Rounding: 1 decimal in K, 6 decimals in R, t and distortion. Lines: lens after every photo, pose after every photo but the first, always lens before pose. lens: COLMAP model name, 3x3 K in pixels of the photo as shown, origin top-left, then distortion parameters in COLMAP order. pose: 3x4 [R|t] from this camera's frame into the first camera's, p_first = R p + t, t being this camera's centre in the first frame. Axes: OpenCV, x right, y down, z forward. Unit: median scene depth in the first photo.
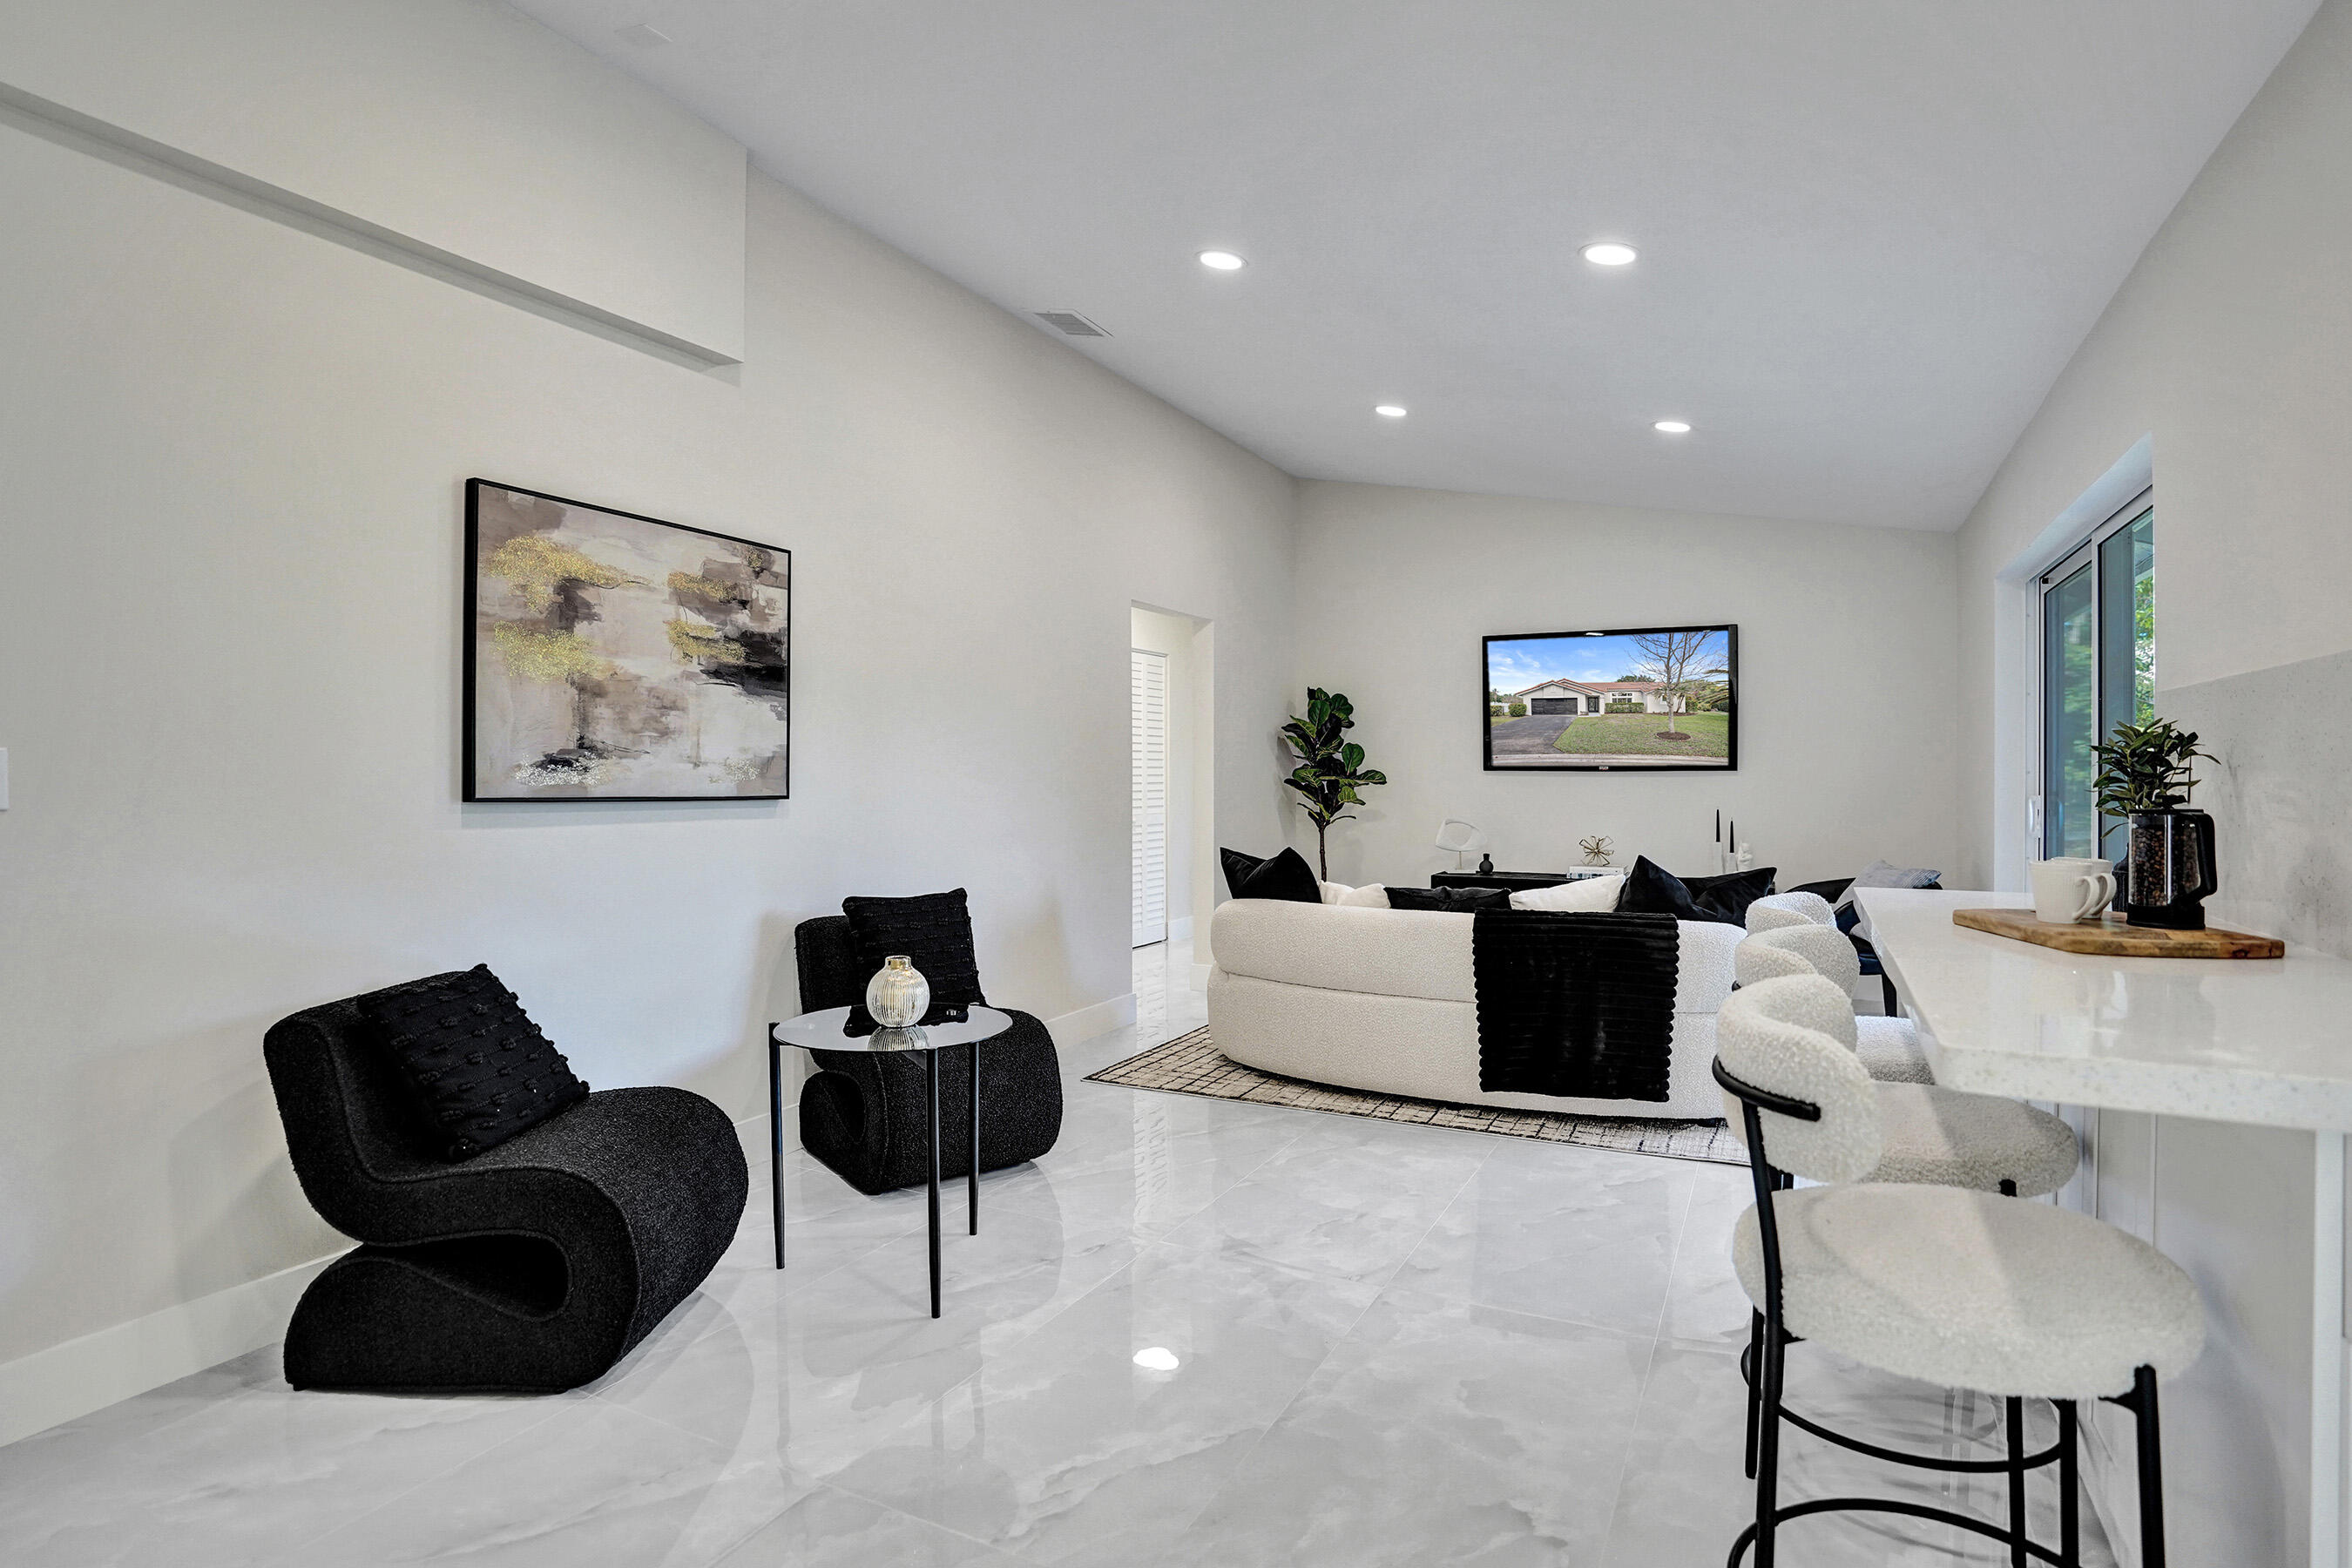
lens RADIAL K [[1174.1, 0, 1176.0], [0, 1174.1, 784.0], [0, 0, 1]] dist [-0.000183, -0.000032]
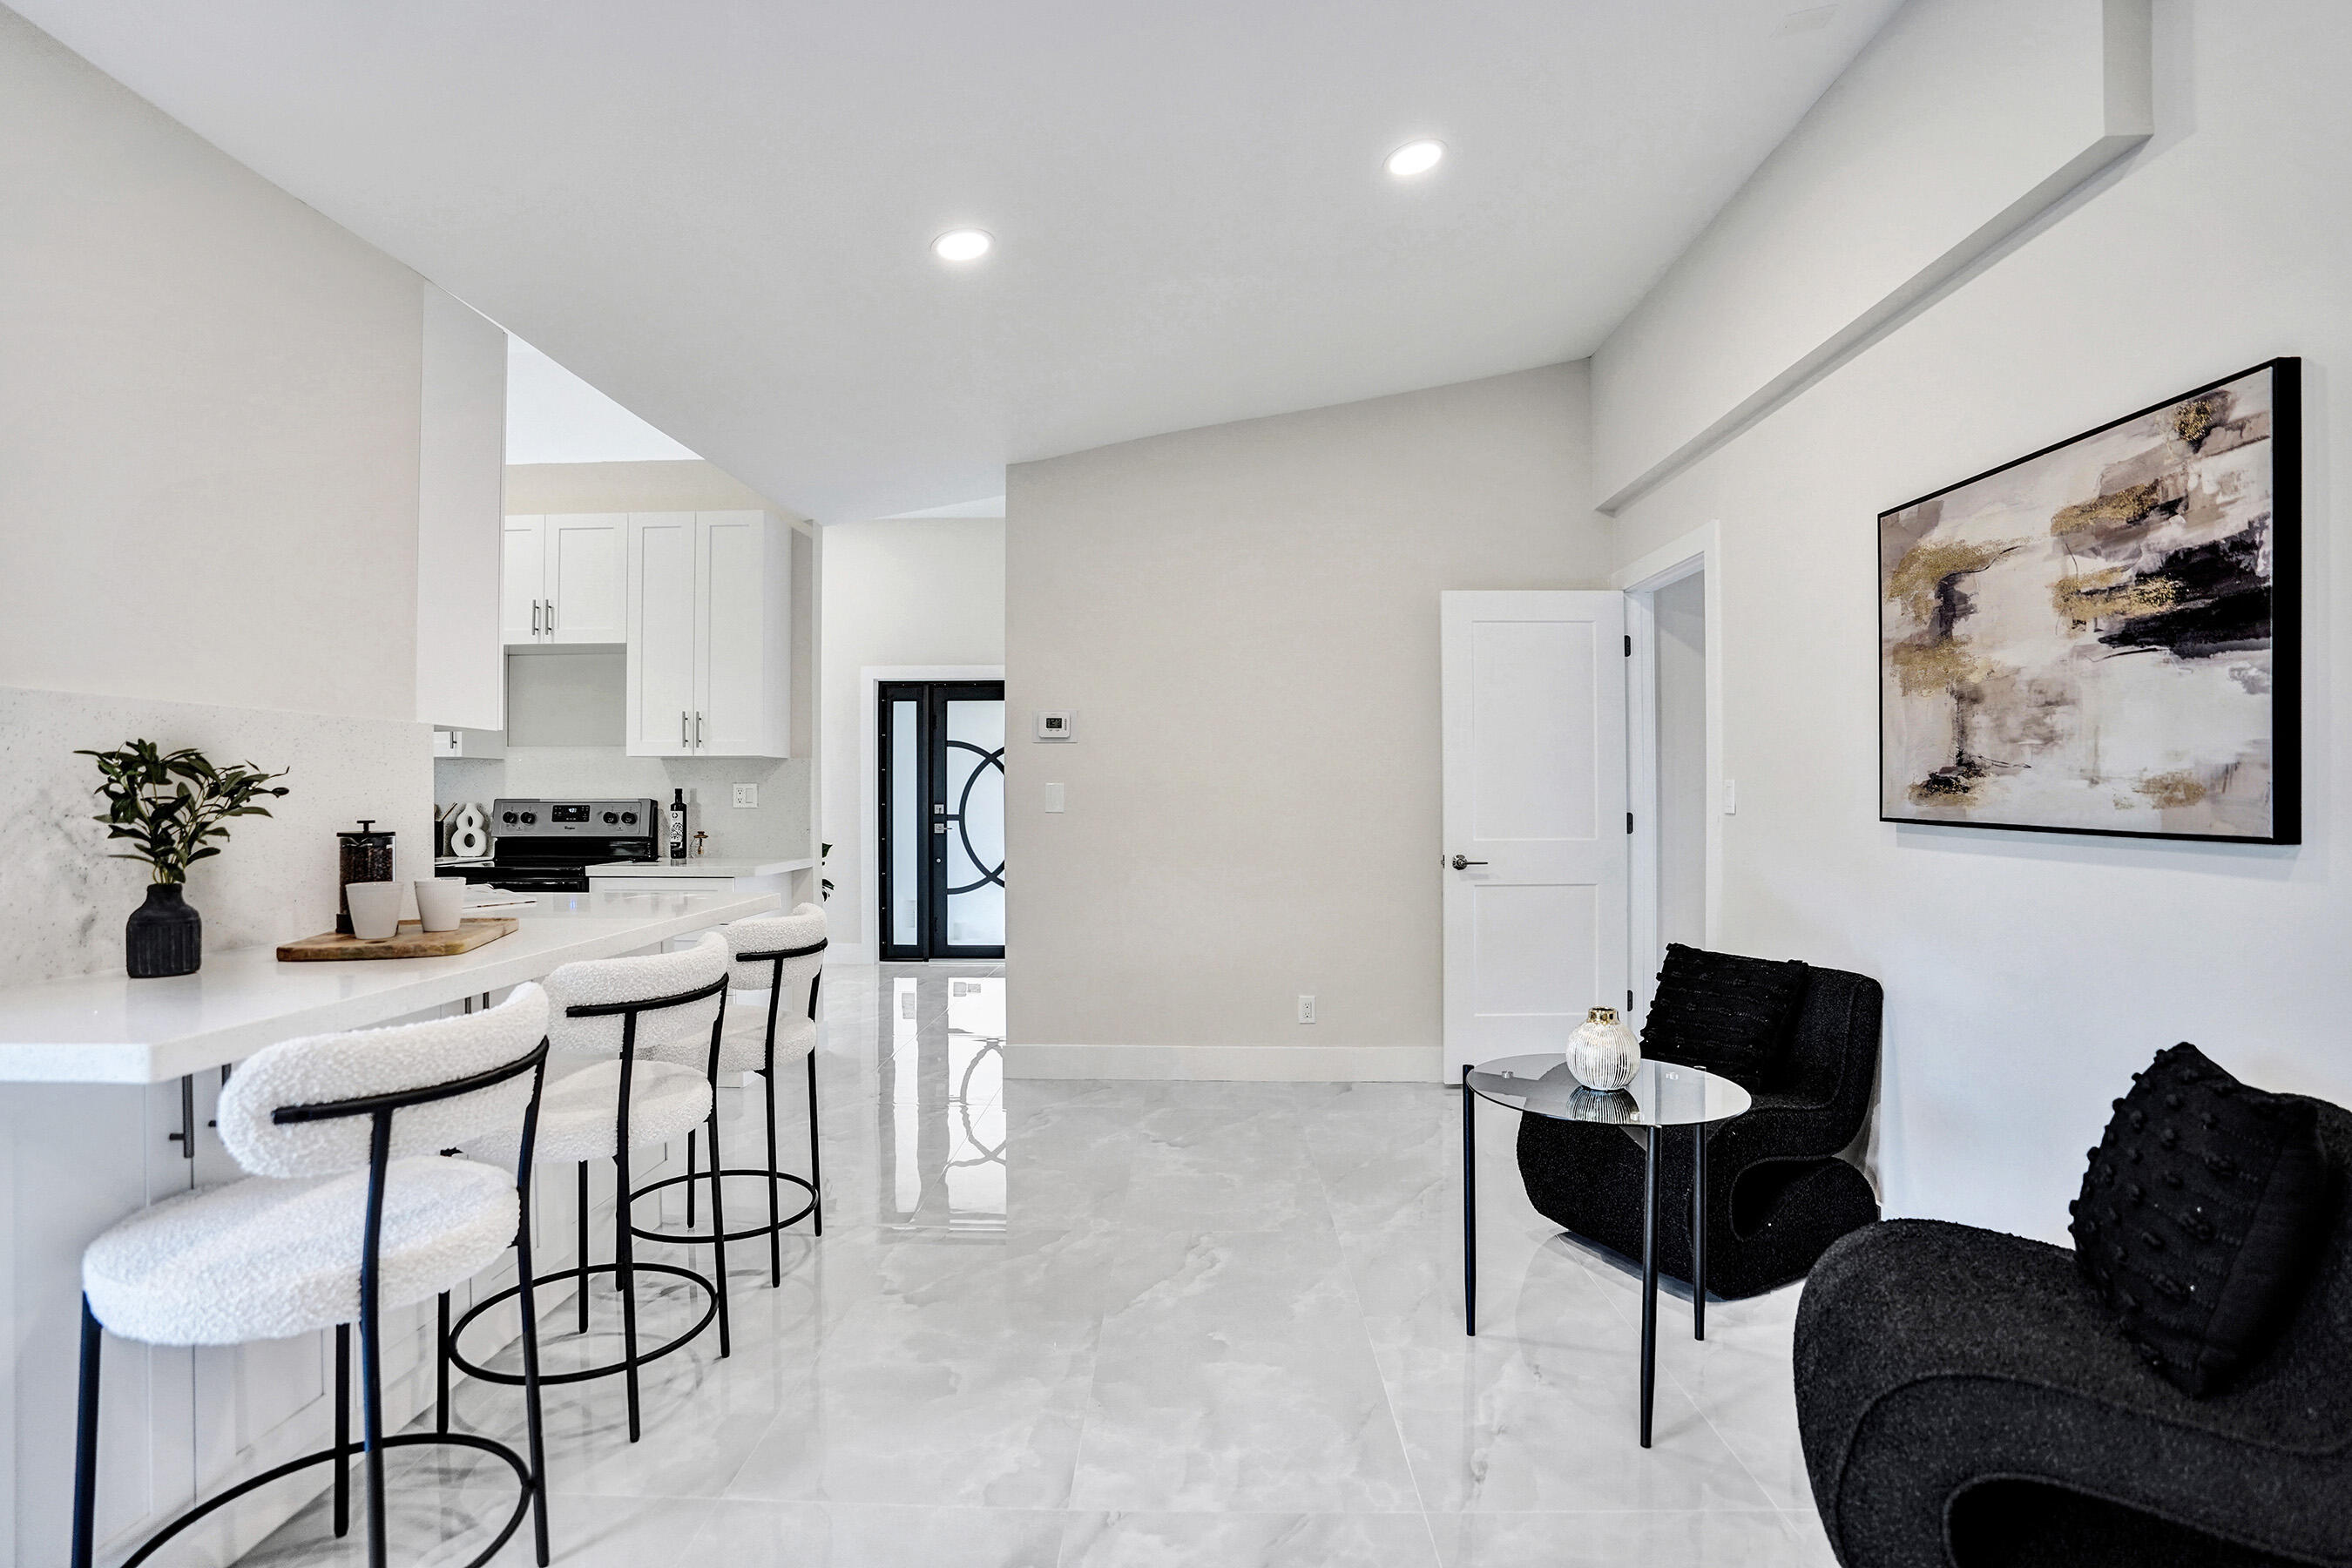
lens RADIAL K [[1095.8, 0, 1176.0], [0, 1095.8, 784.0], [0, 0, 1]] dist [-0.000413, 0.000263]
pose [[-0.893171, -0.001074, -0.449716, 0.354579], [-0.001557, 0.999999, 0.000704, -0.015212], [0.449715, 0.001329, -0.893171, 1.374227]]
